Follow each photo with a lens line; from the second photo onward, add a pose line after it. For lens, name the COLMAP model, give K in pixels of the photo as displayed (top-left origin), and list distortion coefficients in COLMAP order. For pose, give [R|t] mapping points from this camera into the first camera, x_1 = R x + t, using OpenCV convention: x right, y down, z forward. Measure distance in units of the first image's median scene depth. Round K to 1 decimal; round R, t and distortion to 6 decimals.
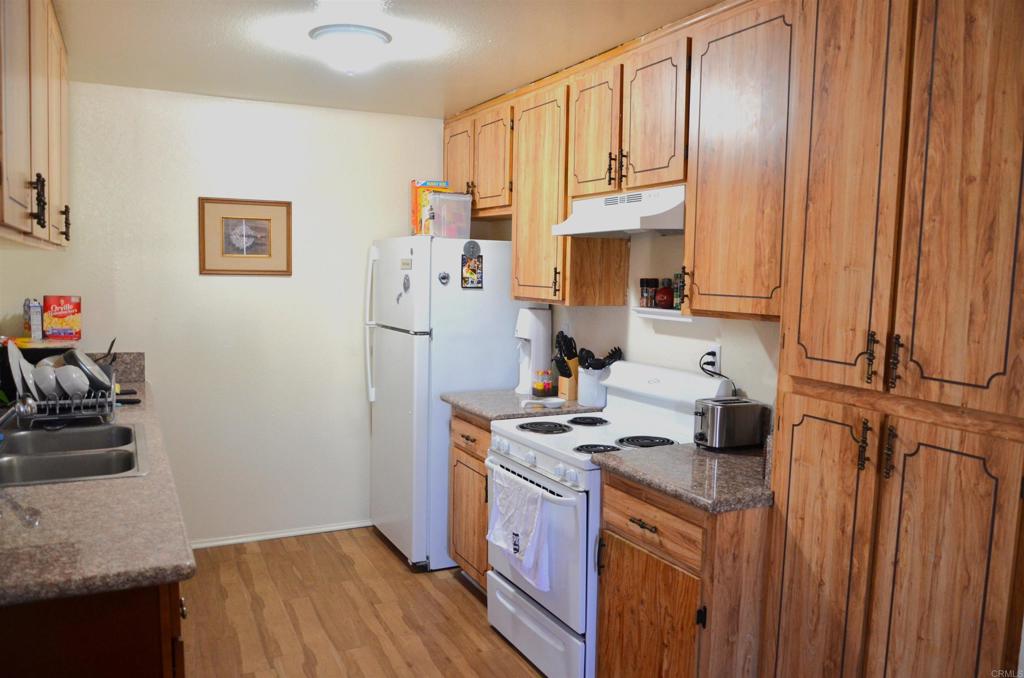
lens RADIAL K [[791.7, 0, 510.6], [0, 791.7, 343.1], [0, 0, 1]] dist [-0.043500, 0.011365]
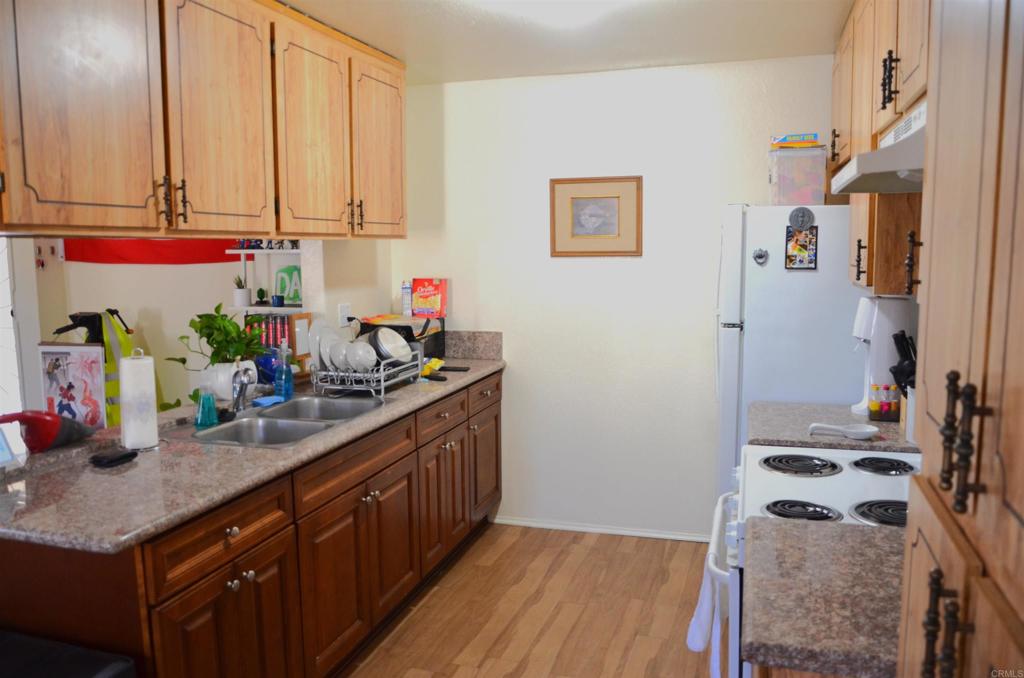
lens RADIAL K [[791.7, 0, 511.3], [0, 791.7, 341.9], [0, 0, 1]] dist [-0.043500, 0.011365]
pose [[0.715600, 0.055423, -0.696308, 0.422857], [-0.037465, 0.998458, 0.040969, -0.029368], [0.697505, -0.003230, 0.716573, 0.379479]]
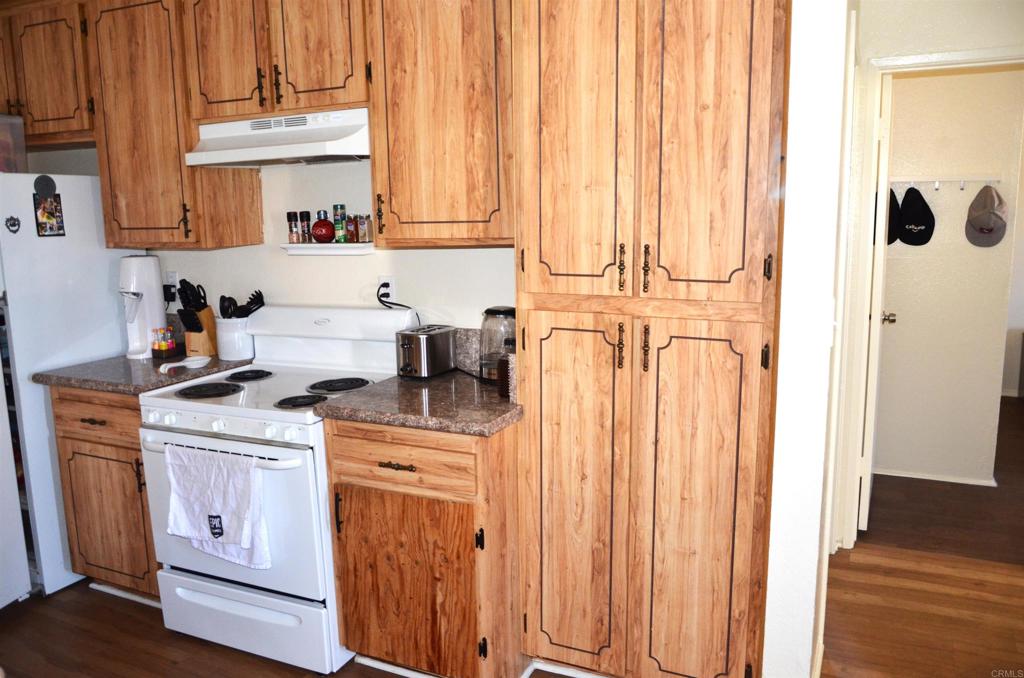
lens RADIAL K [[791.7, 0, 514.2], [0, 791.7, 341.7], [0, 0, 1]] dist [-0.043500, 0.011365]
pose [[0.782952, -0.137767, 0.606635, -0.257827], [0.092116, 0.990094, 0.105960, -0.007410], [-0.615224, -0.027081, 0.787887, 0.147459]]
